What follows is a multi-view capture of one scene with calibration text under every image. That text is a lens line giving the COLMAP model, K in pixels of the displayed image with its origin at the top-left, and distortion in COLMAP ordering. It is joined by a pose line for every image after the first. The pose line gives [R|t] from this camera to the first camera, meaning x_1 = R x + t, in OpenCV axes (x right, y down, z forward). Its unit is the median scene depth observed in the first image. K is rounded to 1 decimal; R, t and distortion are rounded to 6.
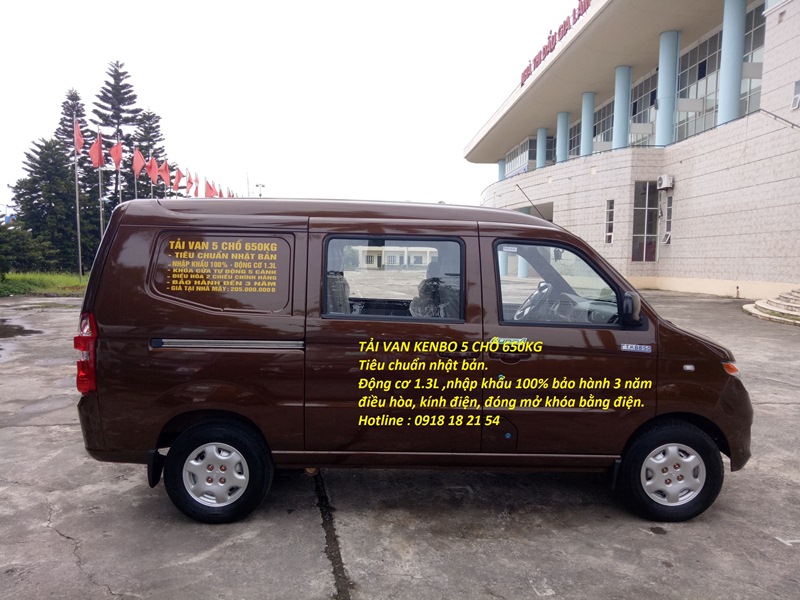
lens RADIAL K [[594.9, 0, 396.3], [0, 594.9, 310.2], [0, 0, 1]] dist [0.018916, -0.005703]
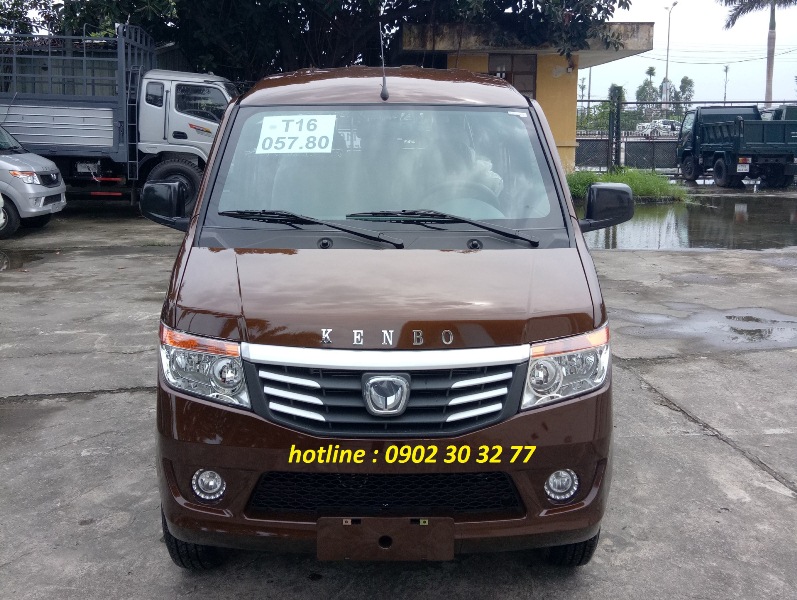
lens RADIAL K [[790.3, 0, 390.1], [0, 790.3, 218.1], [0, 0, 1]] dist [0.025990, -0.032299]
pose [[-0.009809, 0.104660, -0.994460, 1.241844], [-0.085854, 0.990747, 0.105116, -0.101182], [0.996259, 0.086409, -0.000733, 1.169005]]
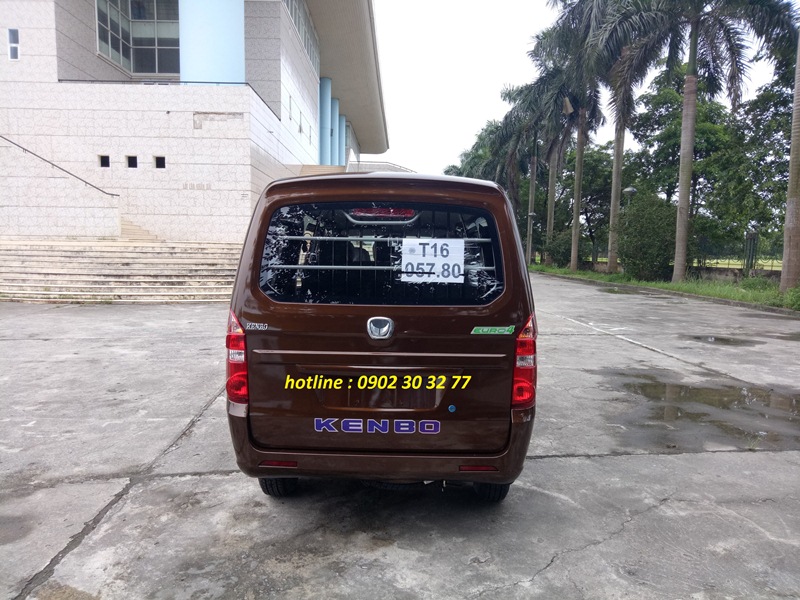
lens RADIAL K [[594.9, 0, 396.3], [0, 594.9, 310.2], [0, 0, 1]] dist [0.018916, -0.005703]
pose [[0.054251, -0.108708, 0.992592, -1.304148], [0.066969, 0.992214, 0.105006, -0.095557], [-0.996279, 0.060776, 0.061109, 1.068524]]
